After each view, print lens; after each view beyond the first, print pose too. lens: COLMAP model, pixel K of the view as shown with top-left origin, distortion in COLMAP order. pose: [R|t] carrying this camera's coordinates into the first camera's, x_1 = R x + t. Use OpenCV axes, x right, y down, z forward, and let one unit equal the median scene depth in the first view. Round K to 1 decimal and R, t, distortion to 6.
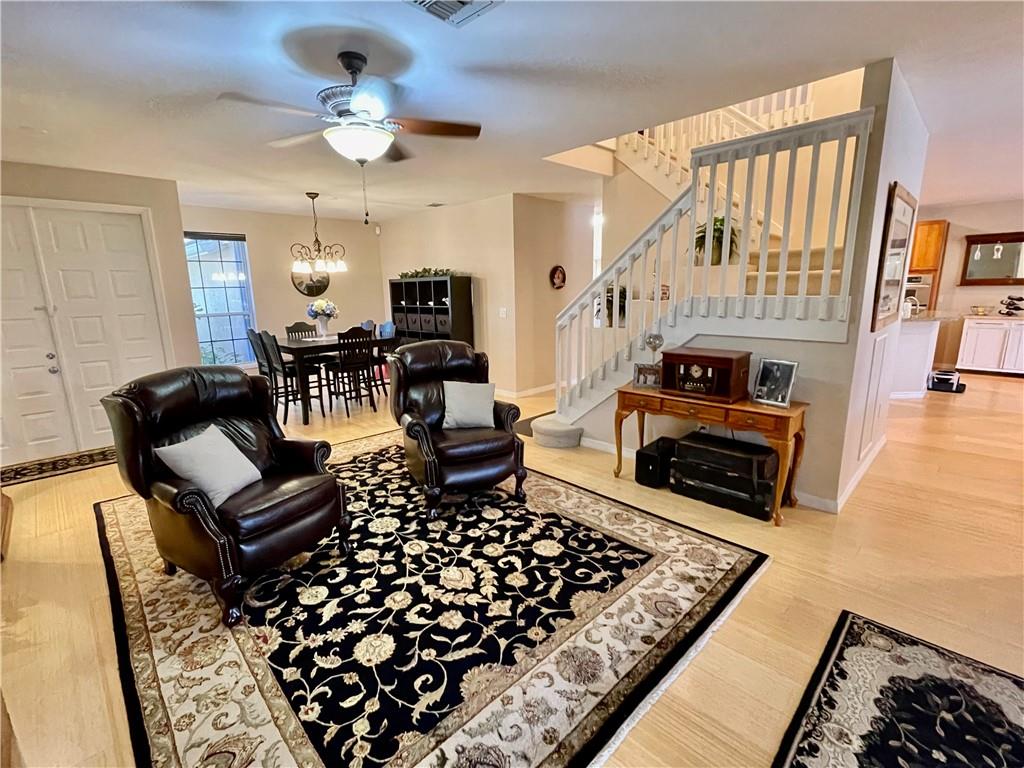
lens RADIAL K [[458.8, 0, 512.9], [0, 458.8, 376.6], [0, 0, 1]] dist [-0.002725, -0.000623]
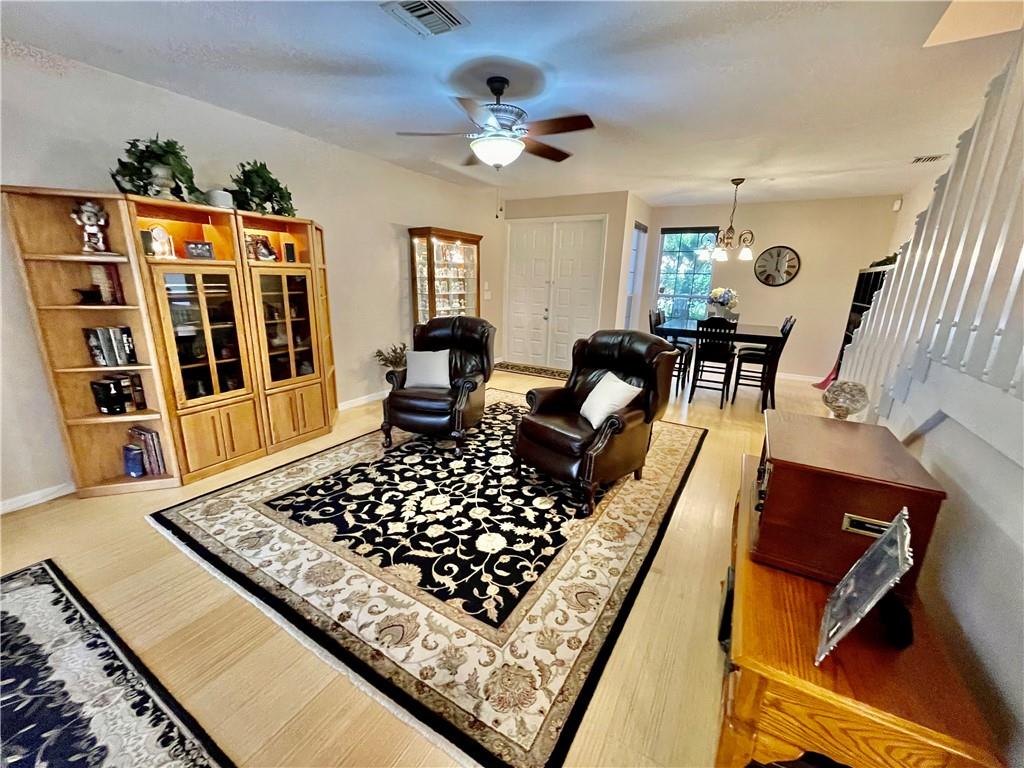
lens RADIAL K [[415.8, 0, 528.2], [0, 415.8, 391.7], [0, 0, 1]] dist [-0.000592, 0.000547]
pose [[0.275064, 0.282365, -0.919027, 0.865058], [-0.218632, 0.949226, 0.226207, -0.154573], [0.936237, 0.138707, 0.322831, 0.789716]]
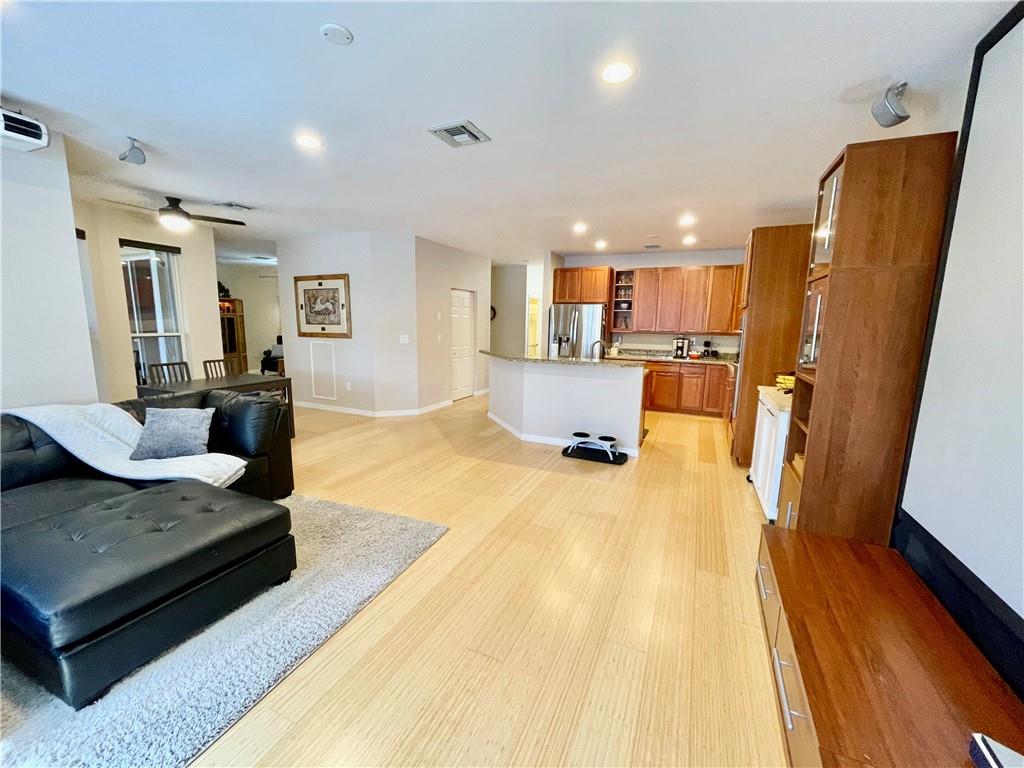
lens RADIAL K [[415.8, 0, 513.6], [0, 415.8, 385.8], [0, 0, 1]] dist [-0.000592, 0.000547]
pose [[0.359214, 0.167407, -0.918118, 3.995446], [-0.207429, 0.973494, 0.096347, -0.347680], [0.909911, 0.155835, 0.384418, 1.497421]]
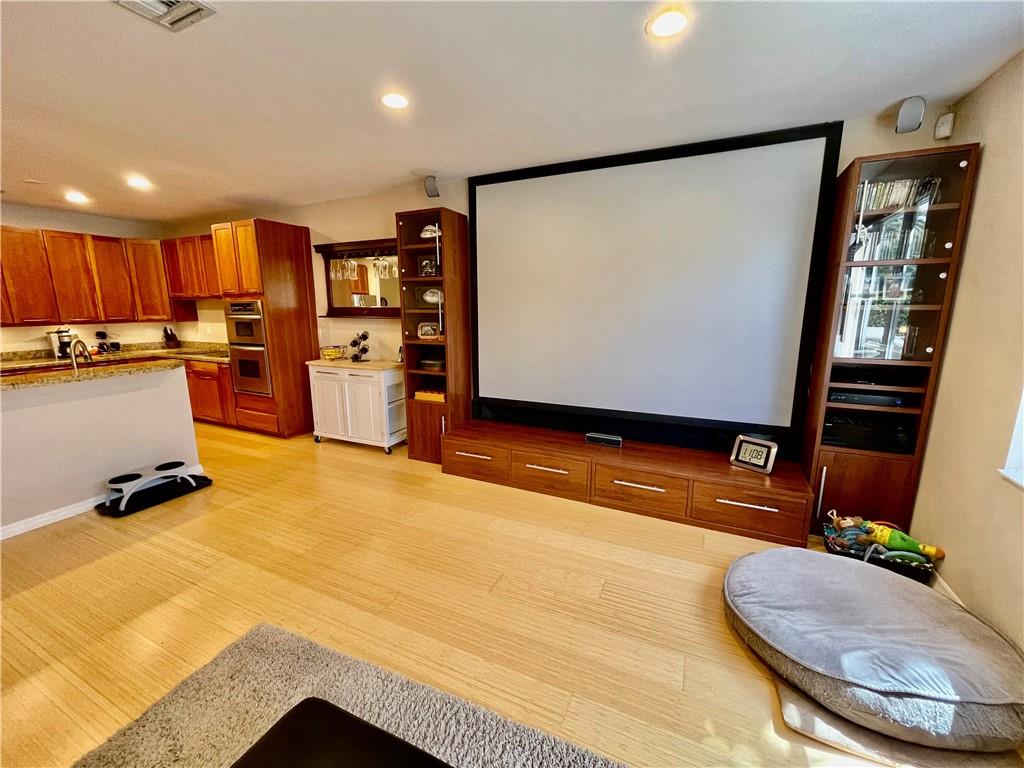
lens RADIAL K [[415.8, 0, 506.3], [0, 415.8, 384.2], [0, 0, 1]] dist [-0.000592, 0.000547]
pose [[0.938622, -0.053591, 0.340758, 3.090001], [0.057994, 0.998313, -0.002739, -0.232528], [-0.340036, 0.022333, 0.940147, 0.912660]]
